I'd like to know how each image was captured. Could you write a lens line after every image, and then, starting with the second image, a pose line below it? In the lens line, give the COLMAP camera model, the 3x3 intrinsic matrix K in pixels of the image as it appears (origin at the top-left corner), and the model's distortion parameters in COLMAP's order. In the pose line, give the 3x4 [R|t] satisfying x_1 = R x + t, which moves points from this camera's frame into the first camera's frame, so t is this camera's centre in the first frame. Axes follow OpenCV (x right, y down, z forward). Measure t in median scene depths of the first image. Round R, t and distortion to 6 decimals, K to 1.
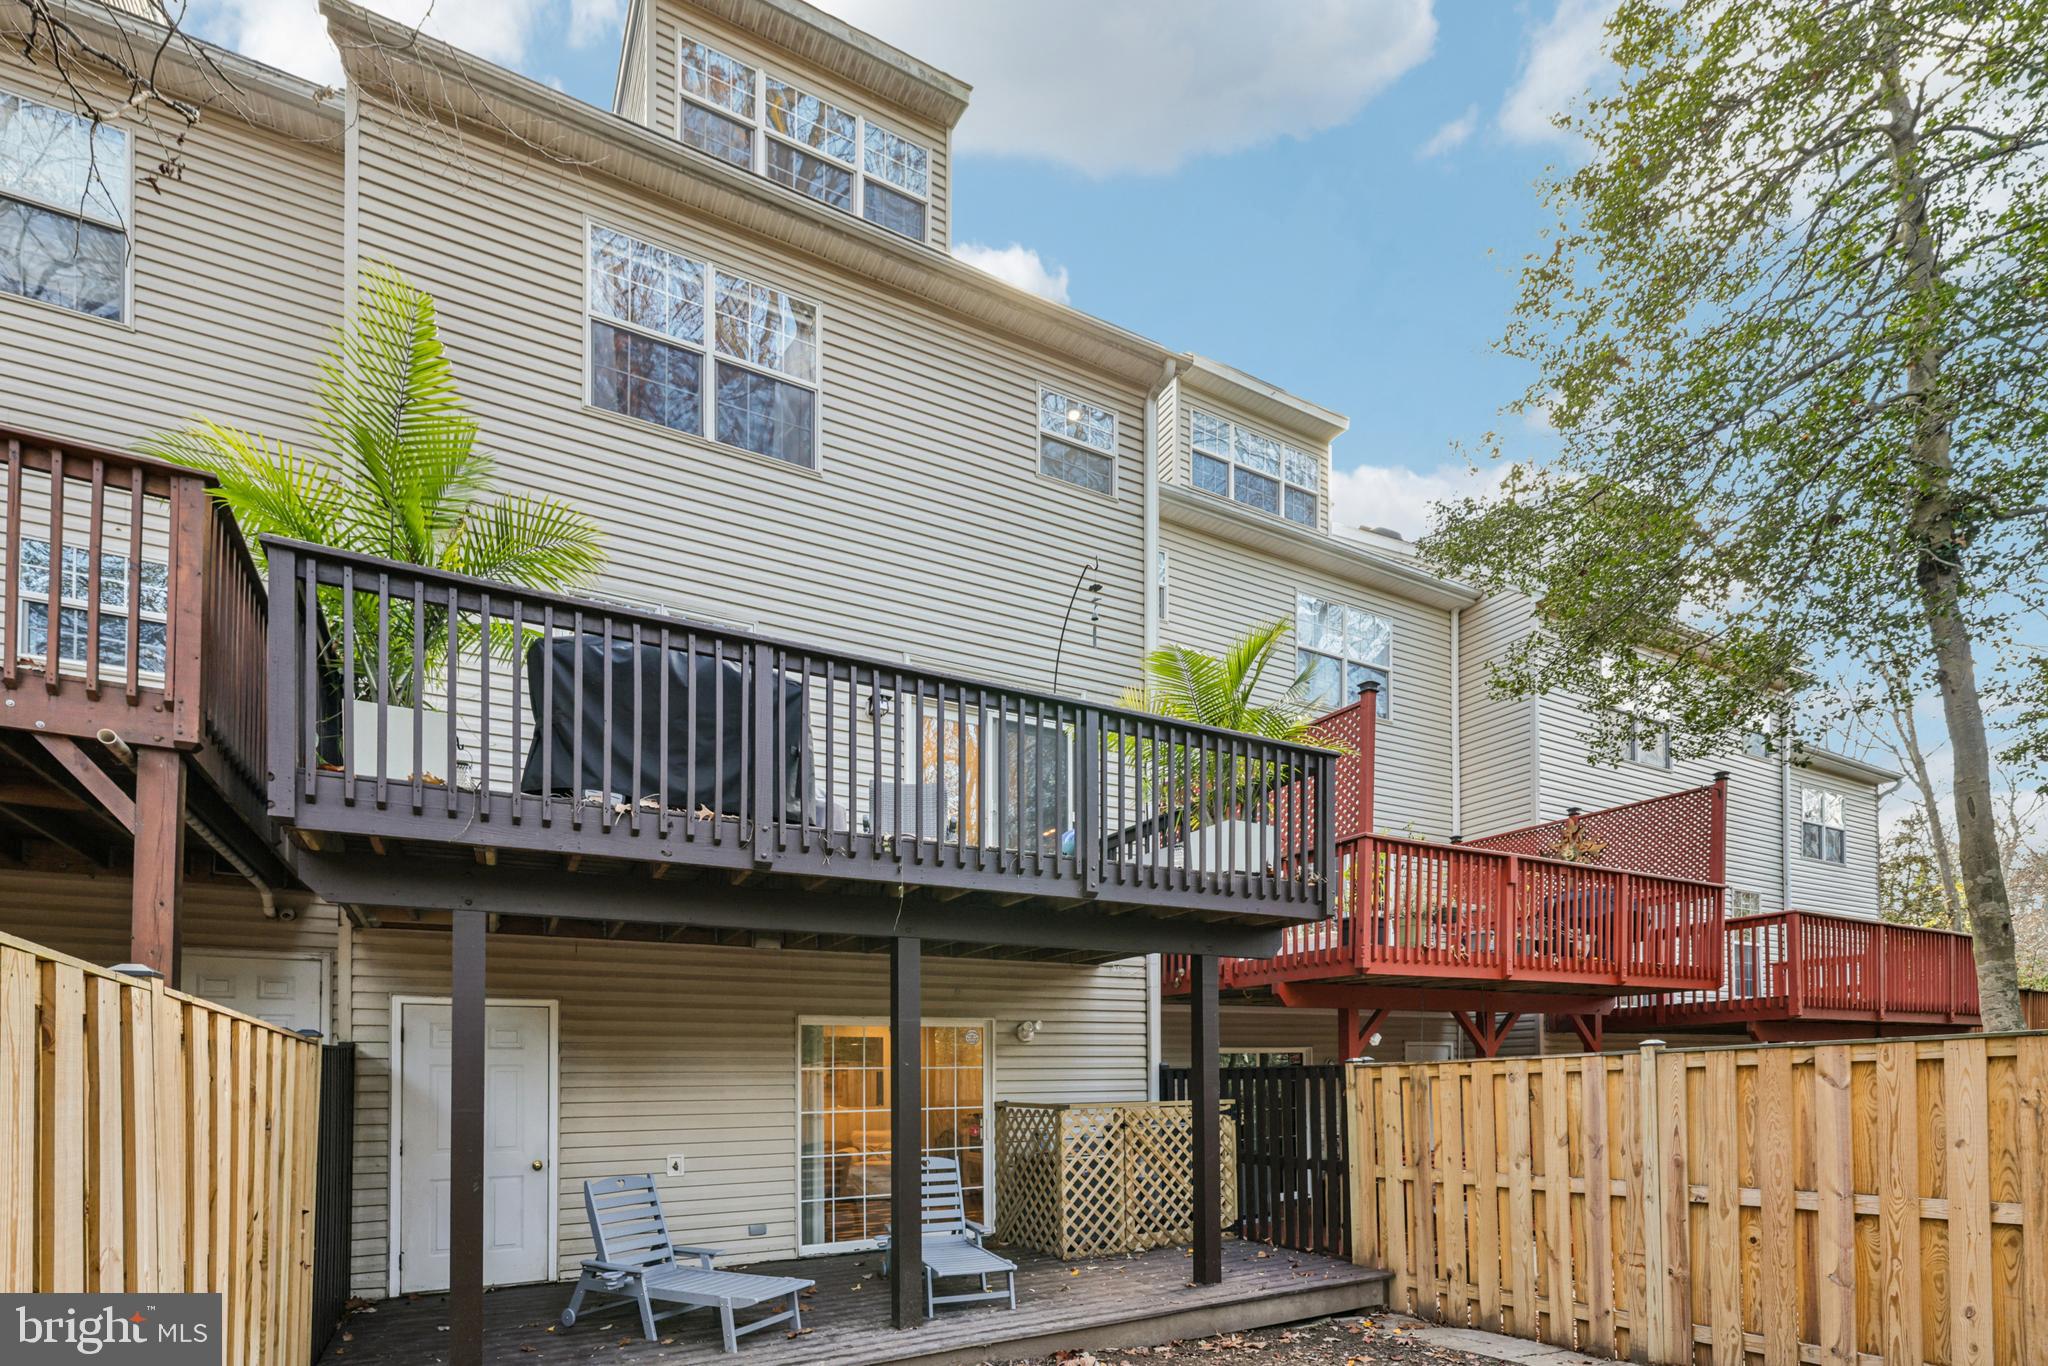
lens RADIAL K [[931.3, 0, 1012.8], [0, 931.3, 762.4], [0, 0, 1]] dist [0.002006, 0.000018]
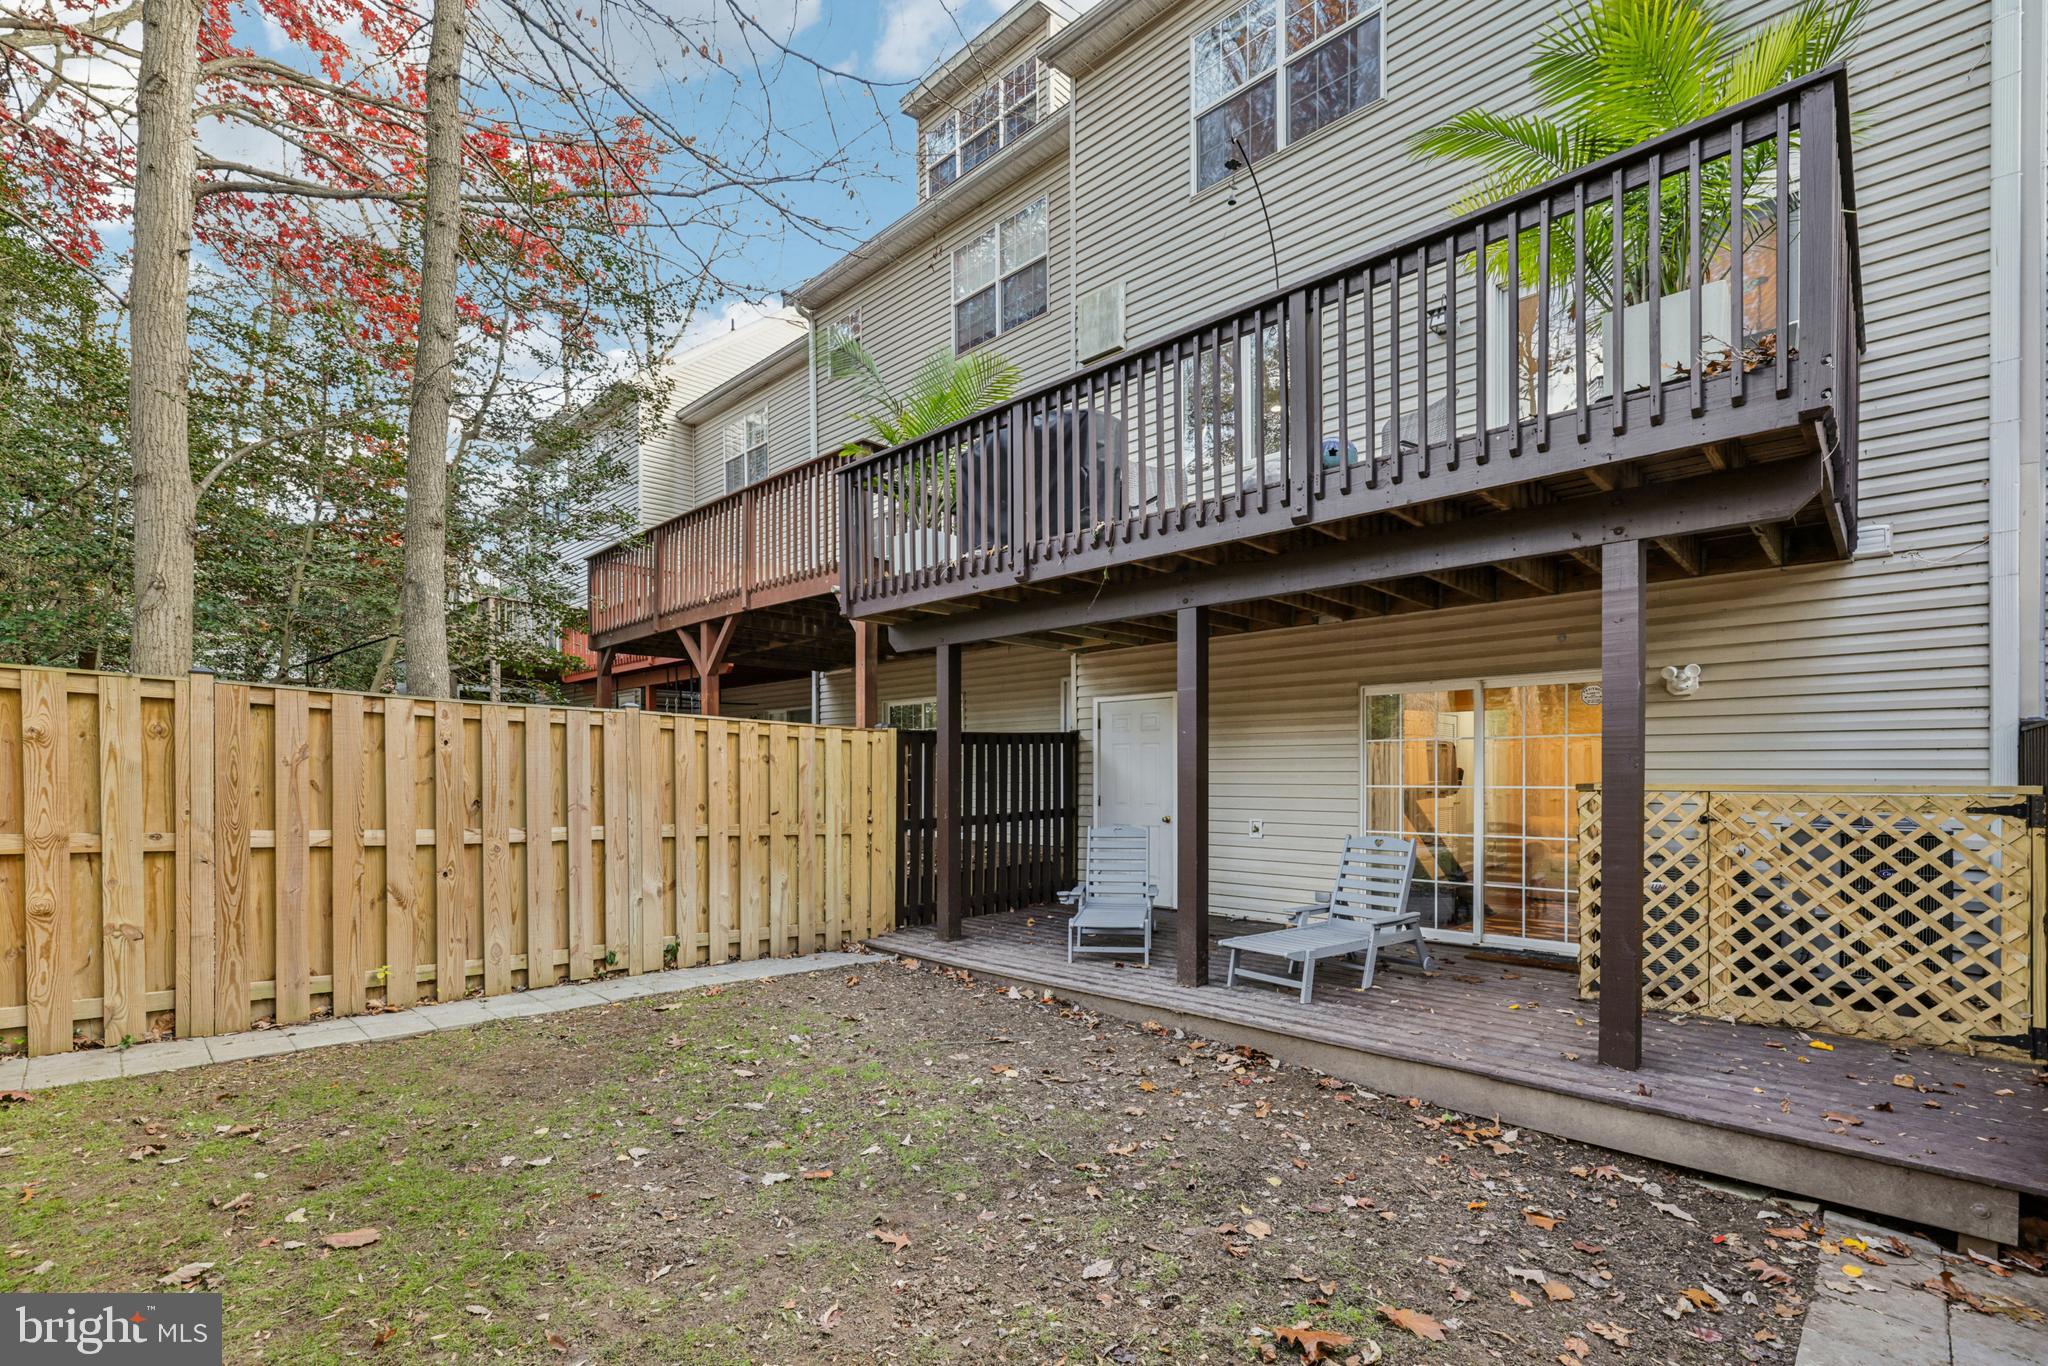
lens RADIAL K [[931.3, 0, 1012.8], [0, 931.3, 762.4], [0, 0, 1]] dist [0.002006, 0.000018]
pose [[0.286898, 0.004847, -0.957949, 0.643762], [0.316870, 0.943217, 0.099673, 0.171497], [0.904037, -0.332141, 0.269071, 0.505041]]
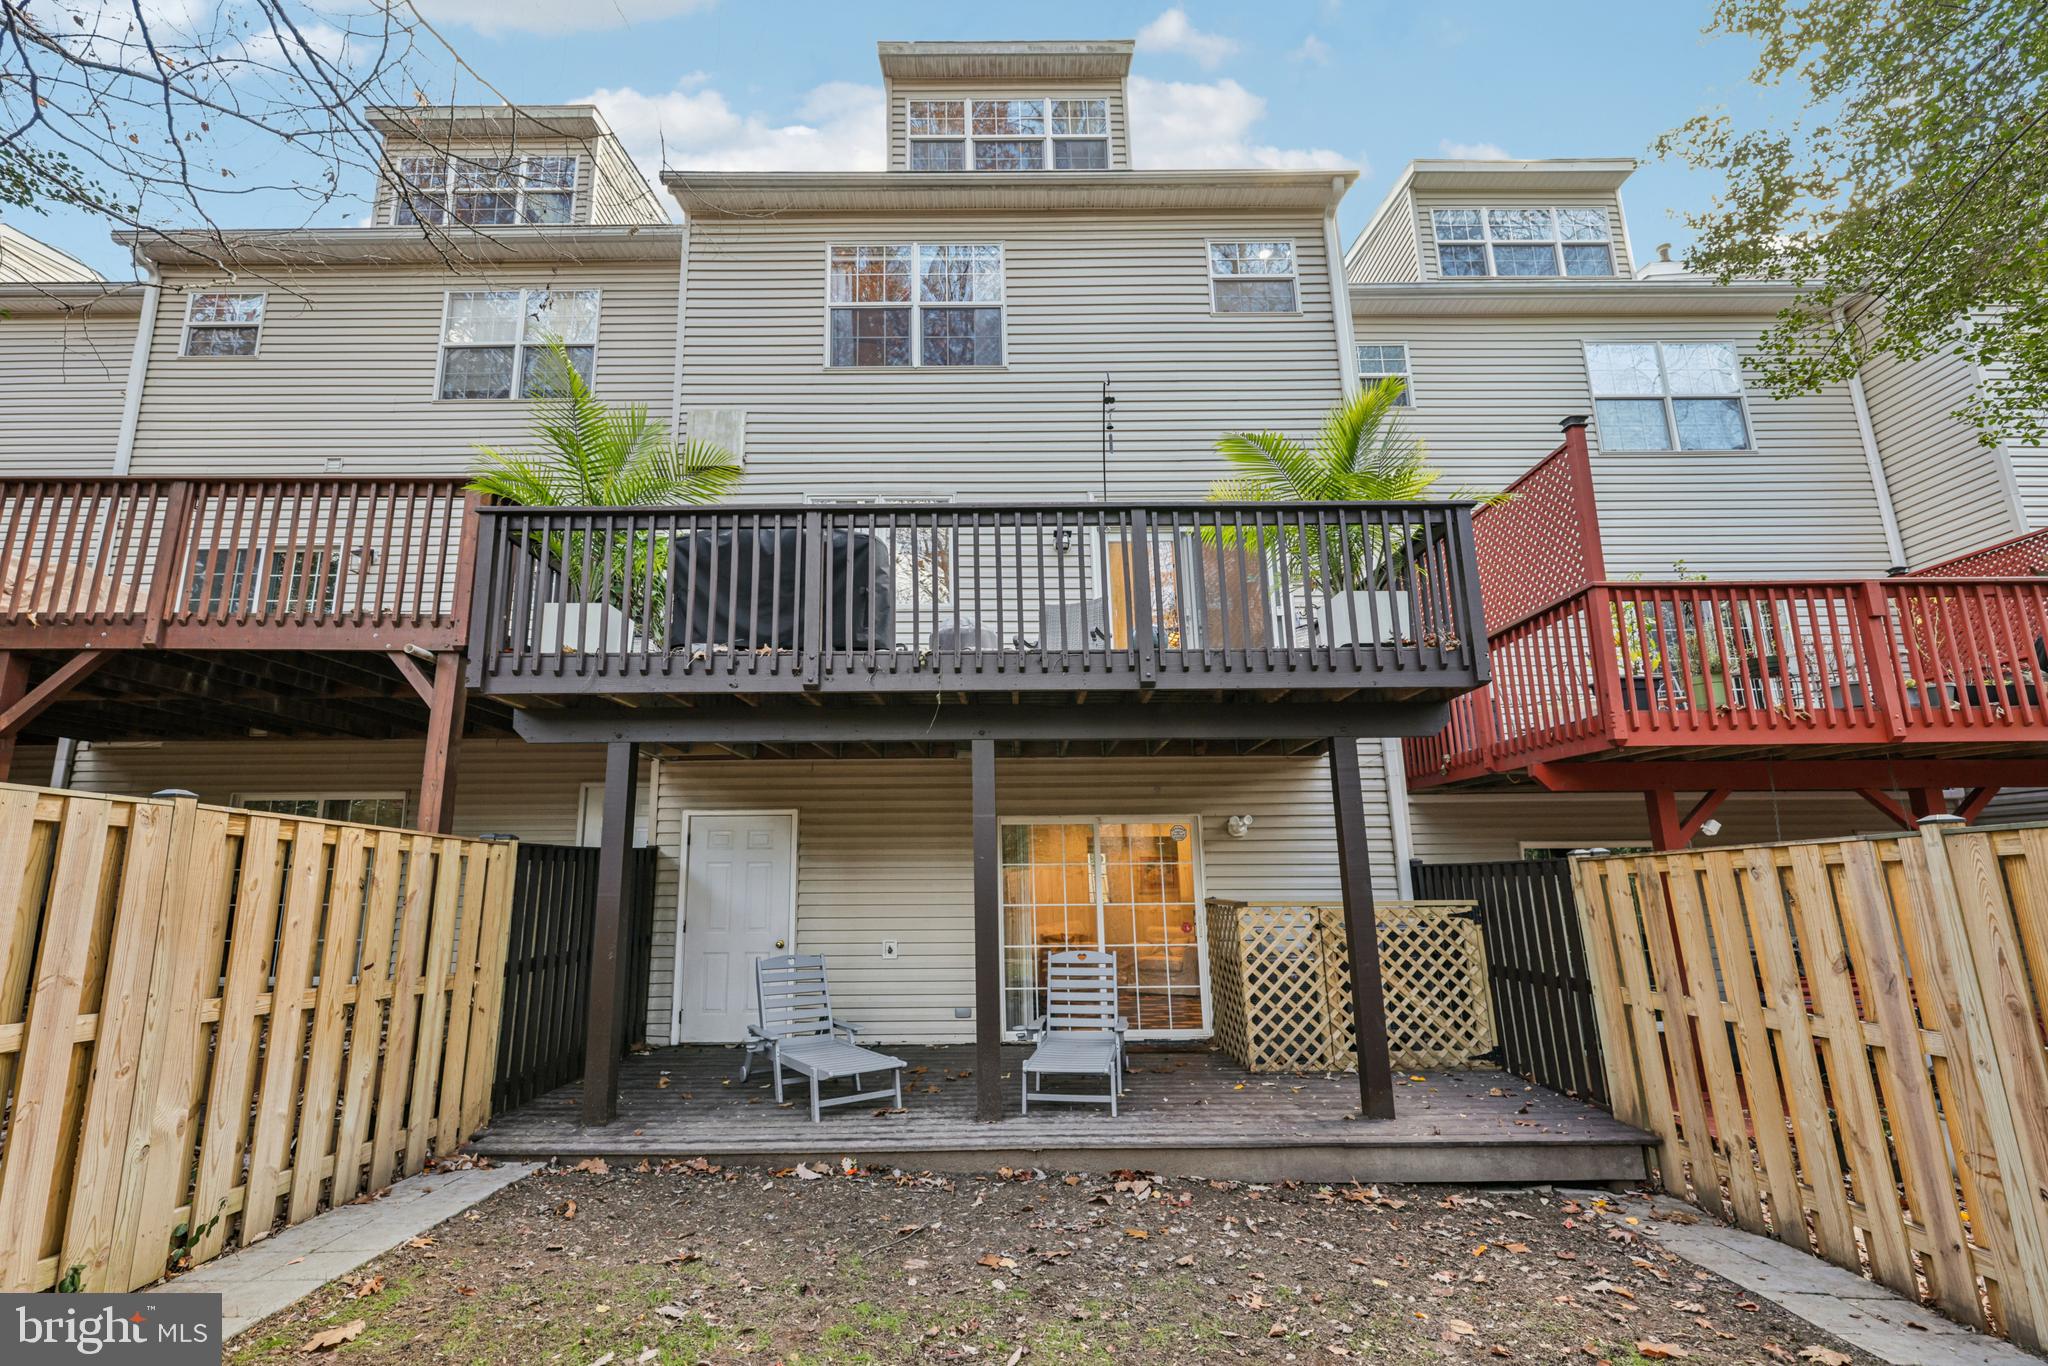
lens RADIAL K [[861.8, 0, 1019.5], [0, 861.8, 687.3], [0, 0, 1]] dist [-0.002710, 0.000086]
pose [[0.873461, -0.096539, -0.477228, 0.319800], [0.155627, 0.984085, 0.085769, 0.059110], [0.461353, -0.149186, 0.874584, 0.218652]]
